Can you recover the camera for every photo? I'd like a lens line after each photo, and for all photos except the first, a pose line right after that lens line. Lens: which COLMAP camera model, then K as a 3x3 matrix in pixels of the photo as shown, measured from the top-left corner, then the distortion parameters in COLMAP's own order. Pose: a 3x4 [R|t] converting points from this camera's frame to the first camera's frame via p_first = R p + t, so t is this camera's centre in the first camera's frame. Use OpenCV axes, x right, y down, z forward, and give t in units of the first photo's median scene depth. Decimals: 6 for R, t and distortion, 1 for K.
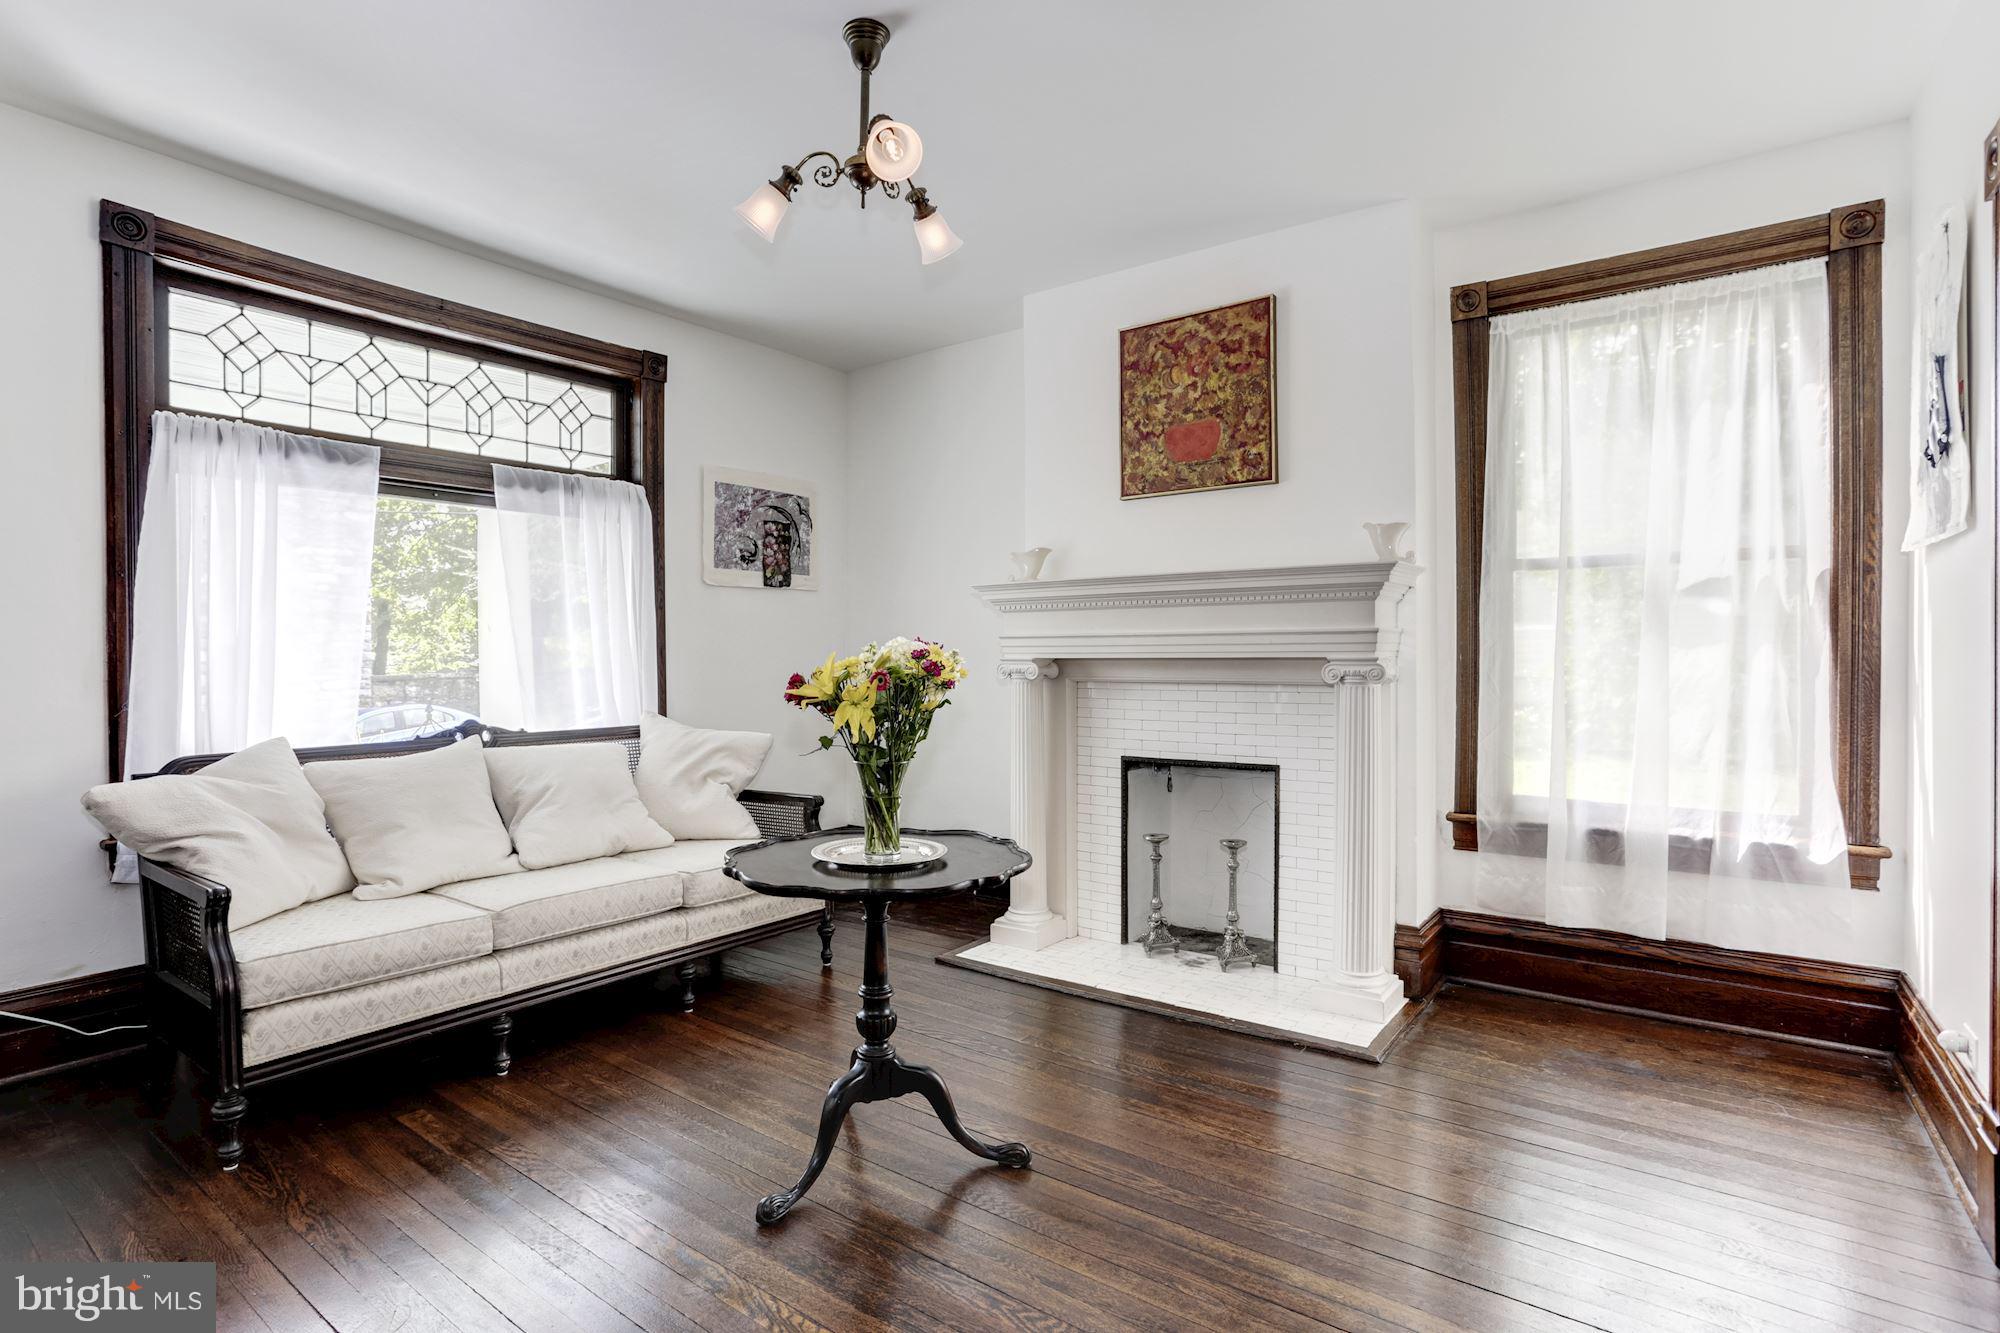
lens RADIAL K [[1011.6, 0, 1000.0], [0, 1011.6, 666.5], [0, 0, 1]] dist [0.000294, 0.000520]
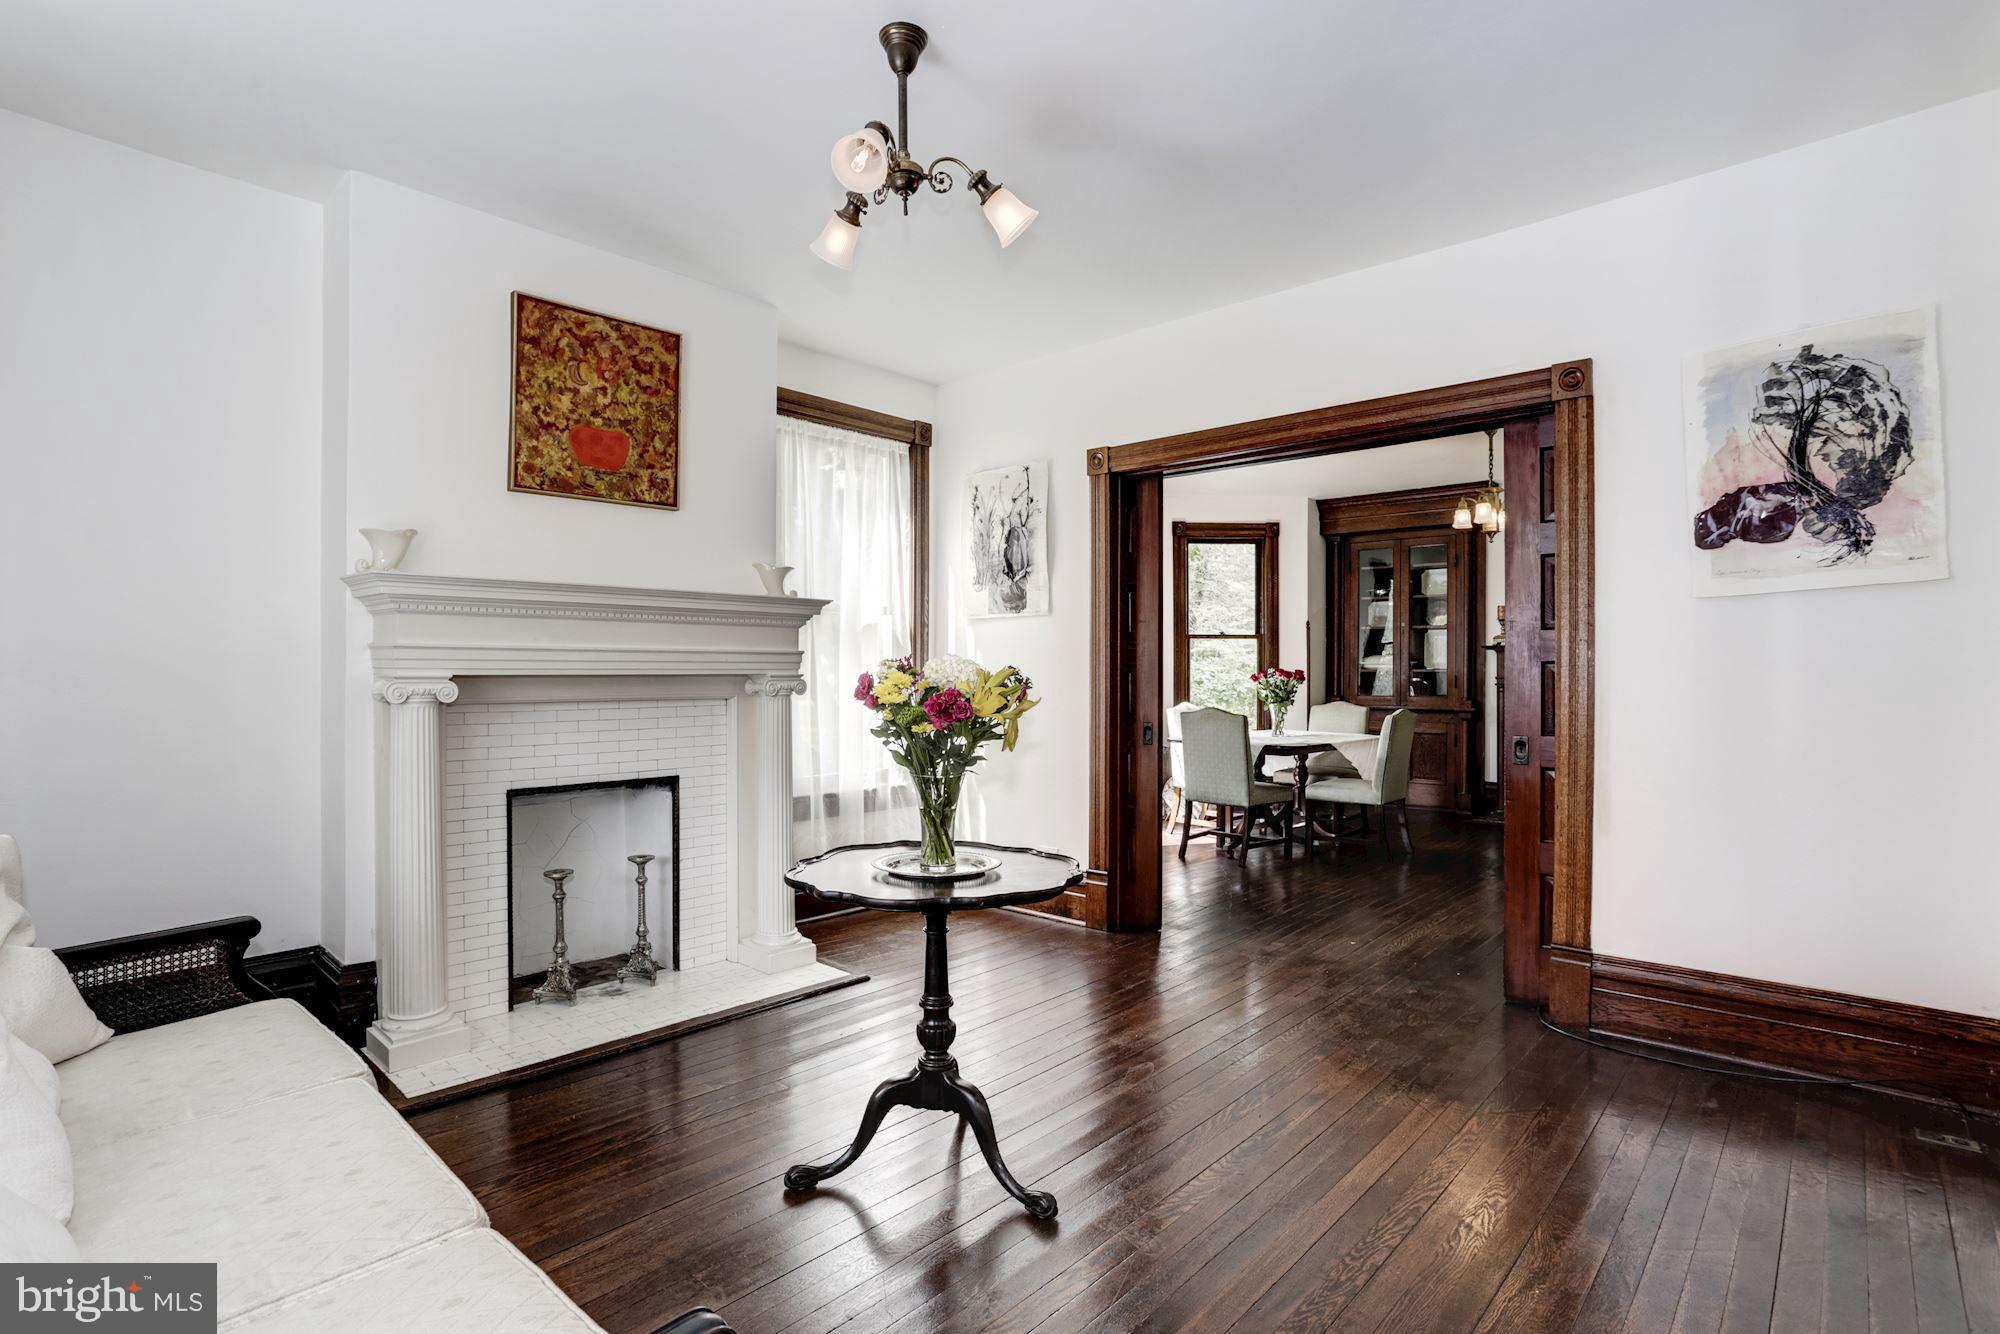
lens RADIAL K [[1011.6, 0, 1000.0], [0, 1011.6, 667.0], [0, 0, 1]] dist [0.000294, 0.000520]
pose [[0.124840, 0.004794, 0.992165, -0.711080], [0.001918, 0.999985, -0.005073, -0.010466], [-0.992175, 0.002537, 0.124829, 0.509905]]
